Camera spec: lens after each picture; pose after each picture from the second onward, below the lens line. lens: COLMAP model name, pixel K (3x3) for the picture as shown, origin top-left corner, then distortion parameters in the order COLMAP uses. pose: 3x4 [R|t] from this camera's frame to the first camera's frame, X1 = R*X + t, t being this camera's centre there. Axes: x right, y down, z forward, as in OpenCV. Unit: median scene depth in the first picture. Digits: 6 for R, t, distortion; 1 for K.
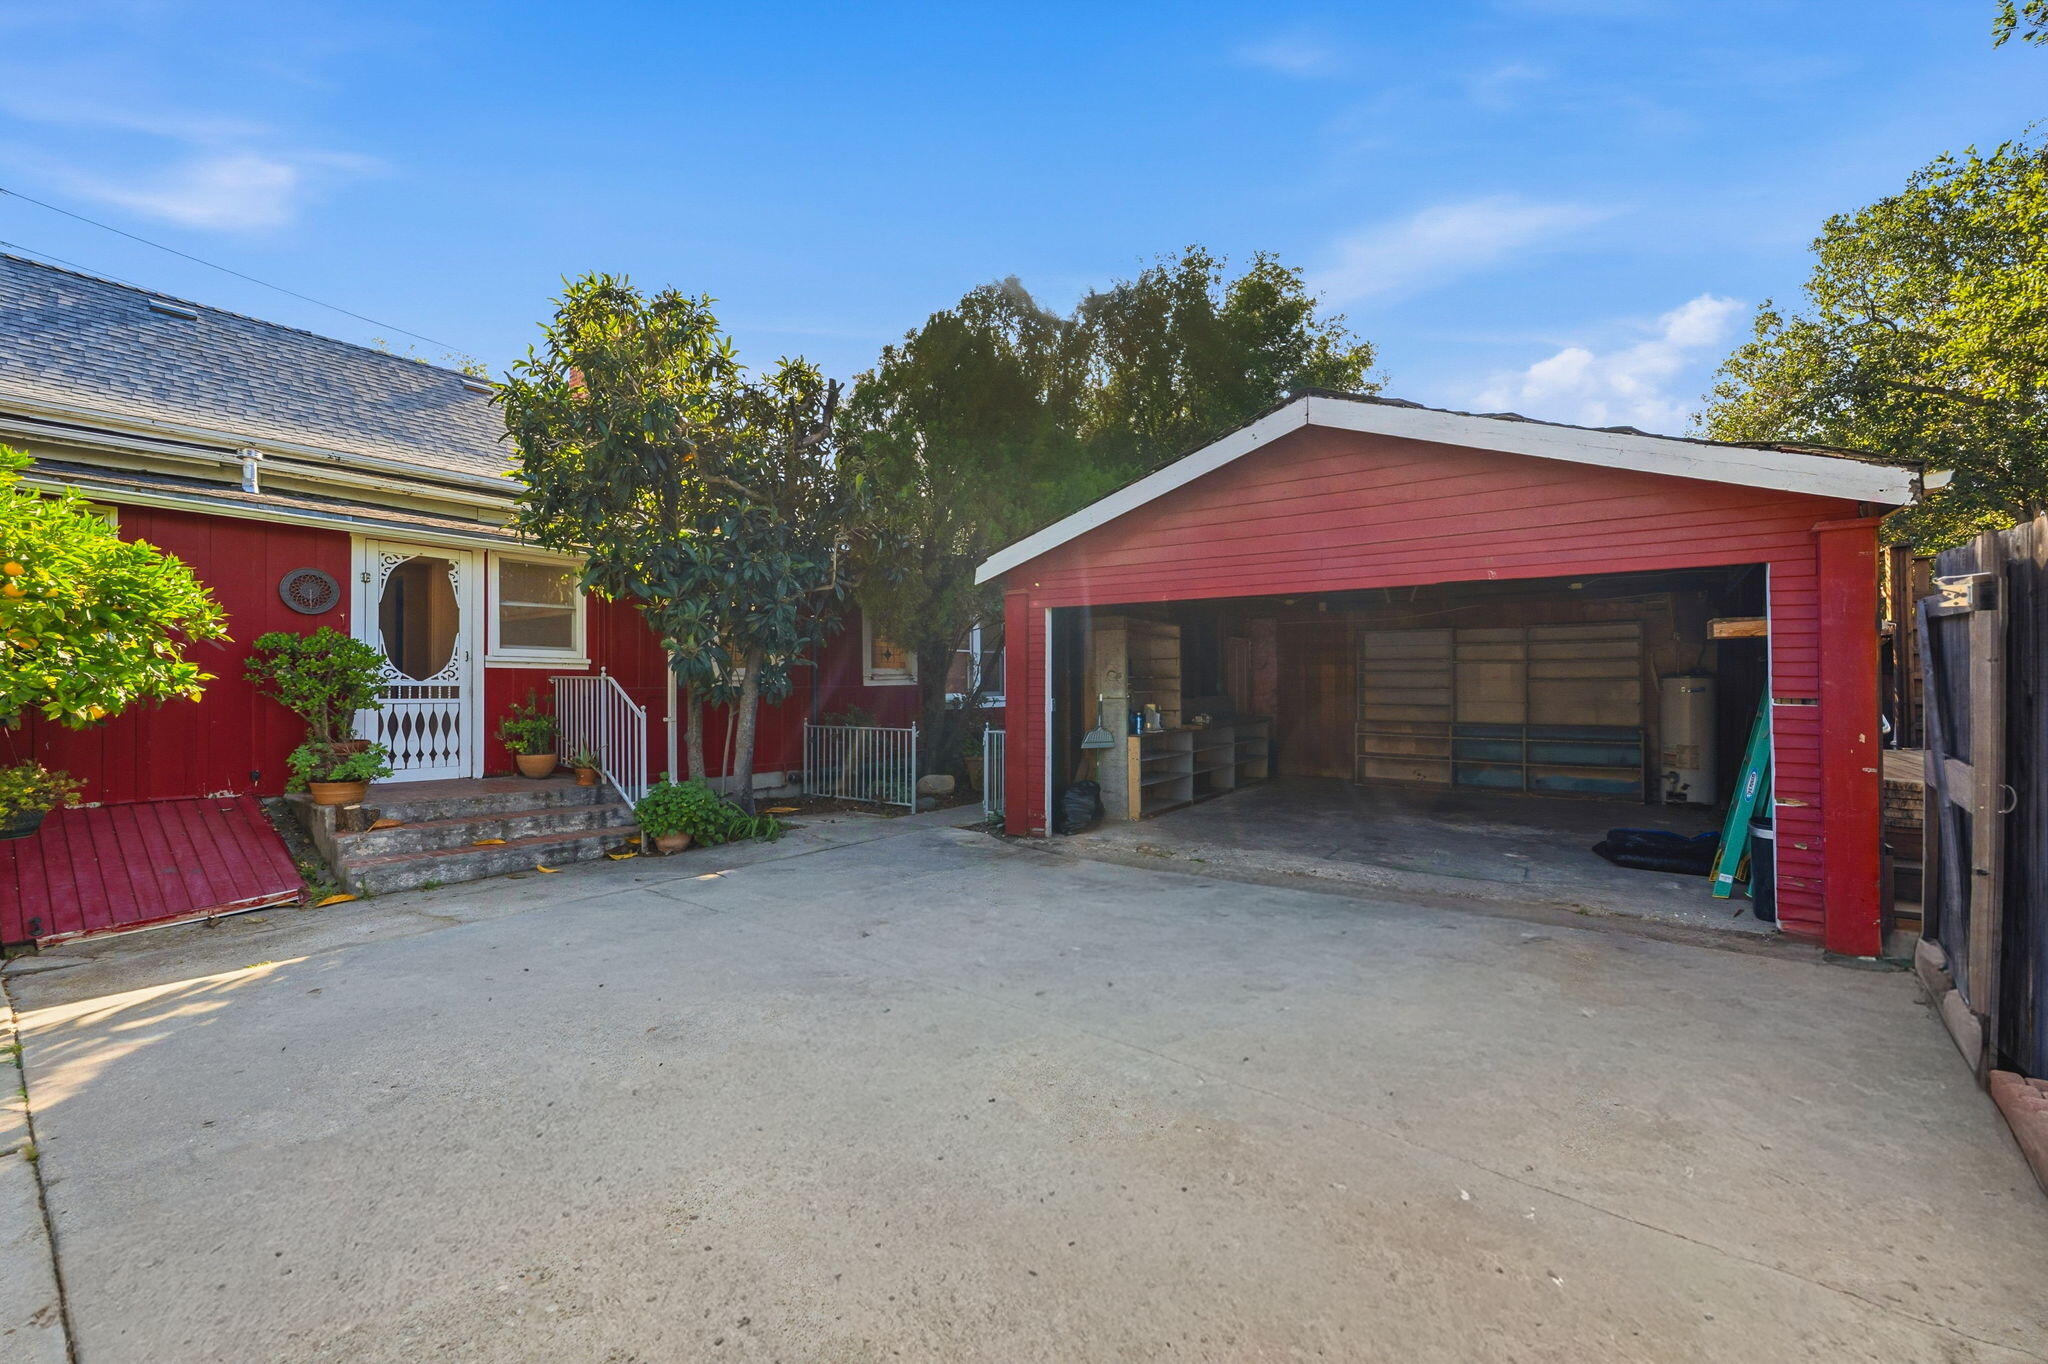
lens RADIAL K [[832.6, 0, 1029.0], [0, 832.6, 686.2], [0, 0, 1]] dist [0.000723, 0.000169]
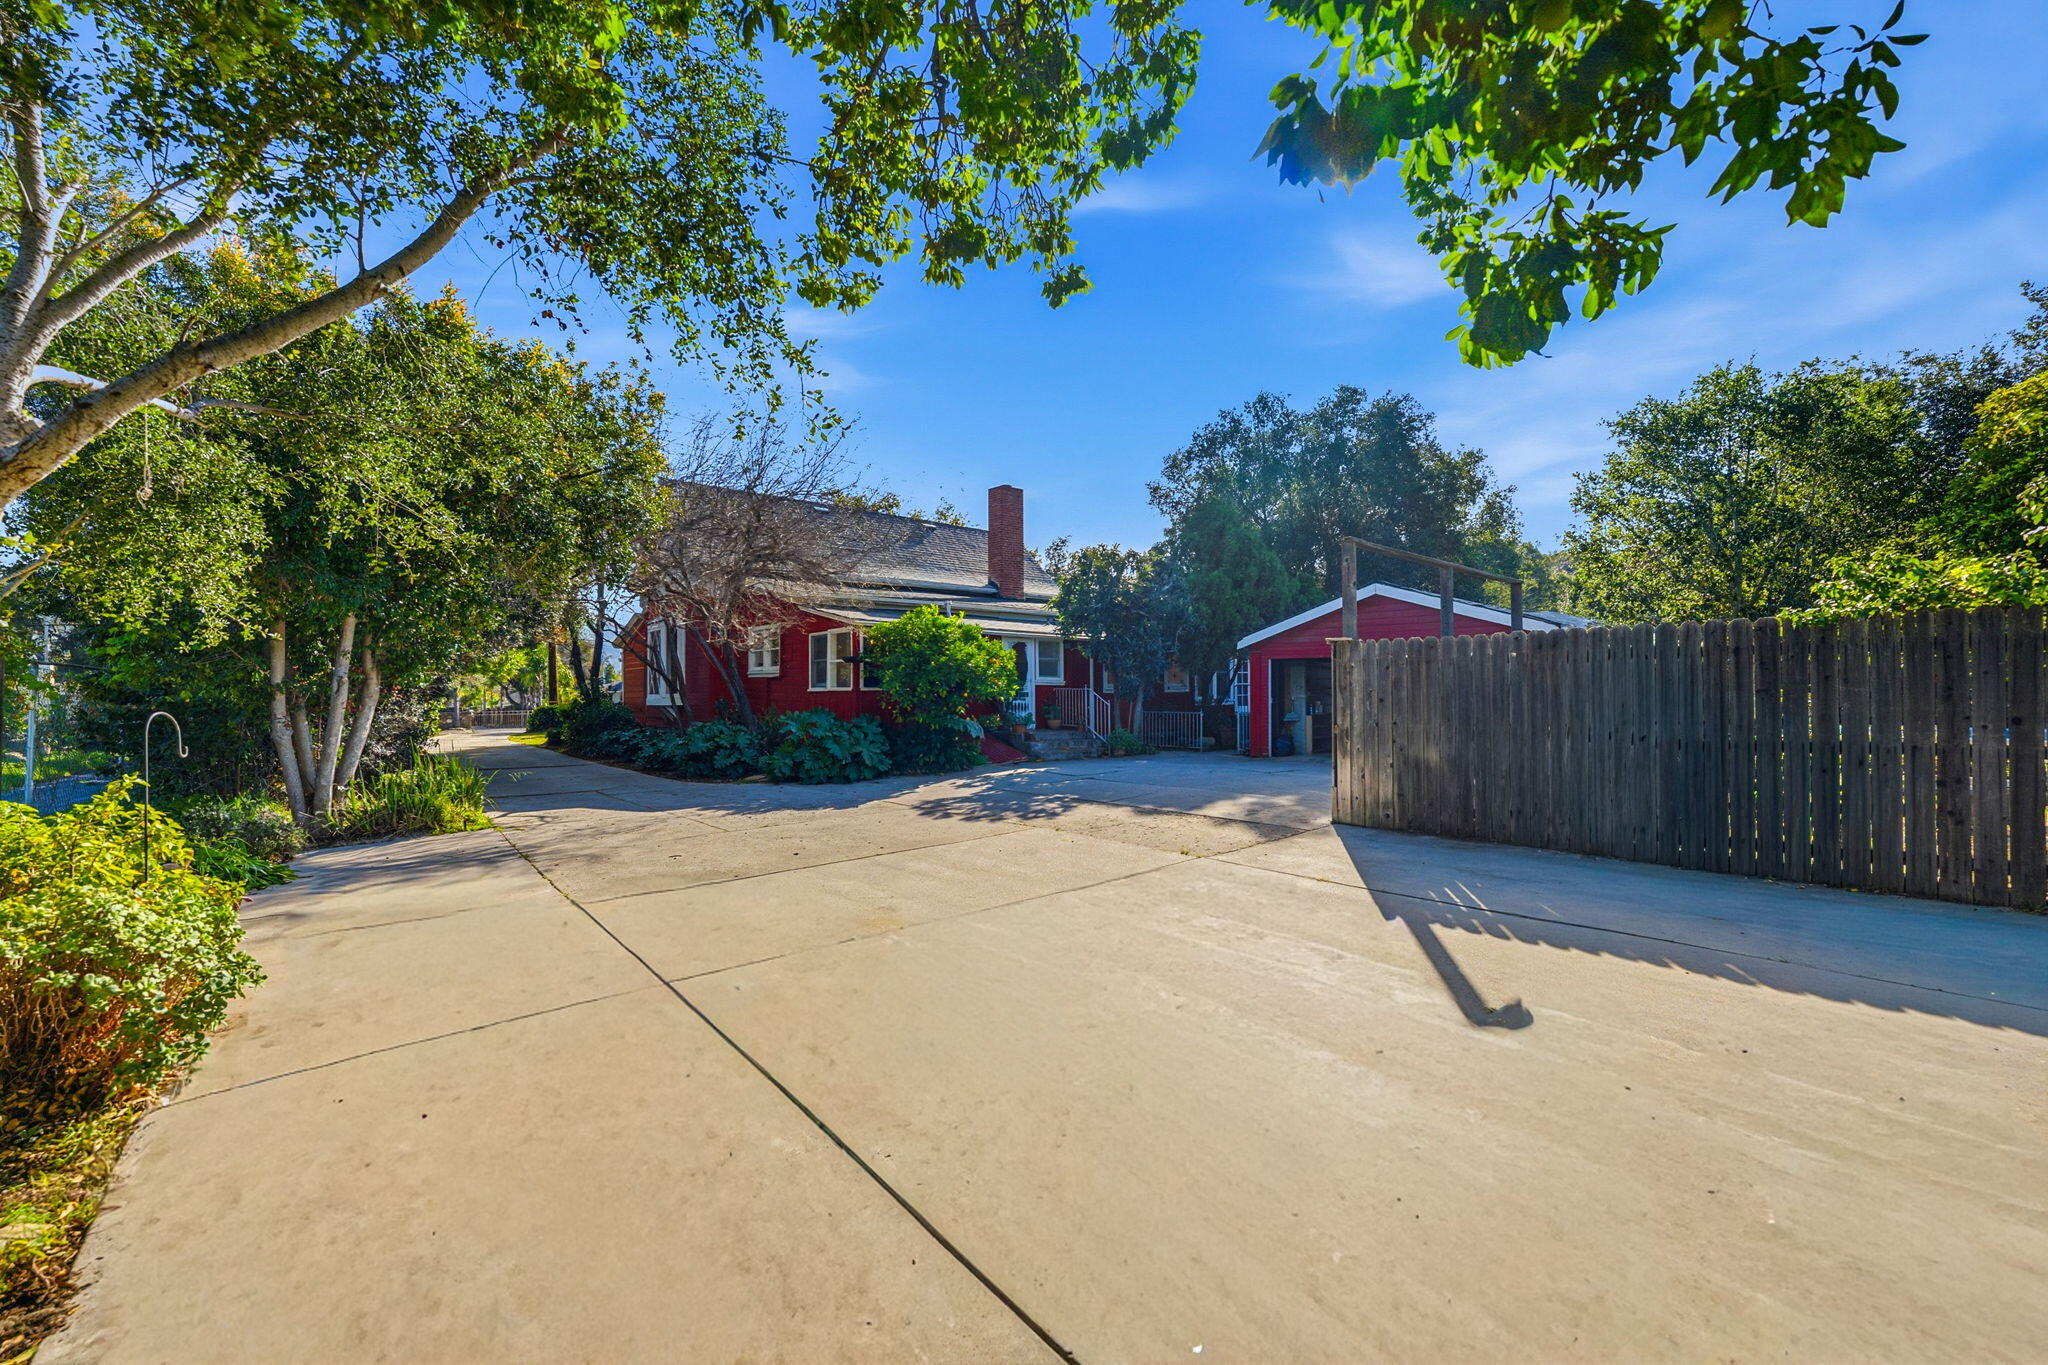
lens RADIAL K [[832.6, 0, 1029.0], [0, 832.6, 686.7], [0, 0, 1]] dist [0.000723, 0.000169]
pose [[0.978405, -0.002229, -0.206687, -0.146999], [0.000142, 0.999949, -0.010112, 0.007769], [0.206699, 0.009864, 0.978355, -1.345501]]
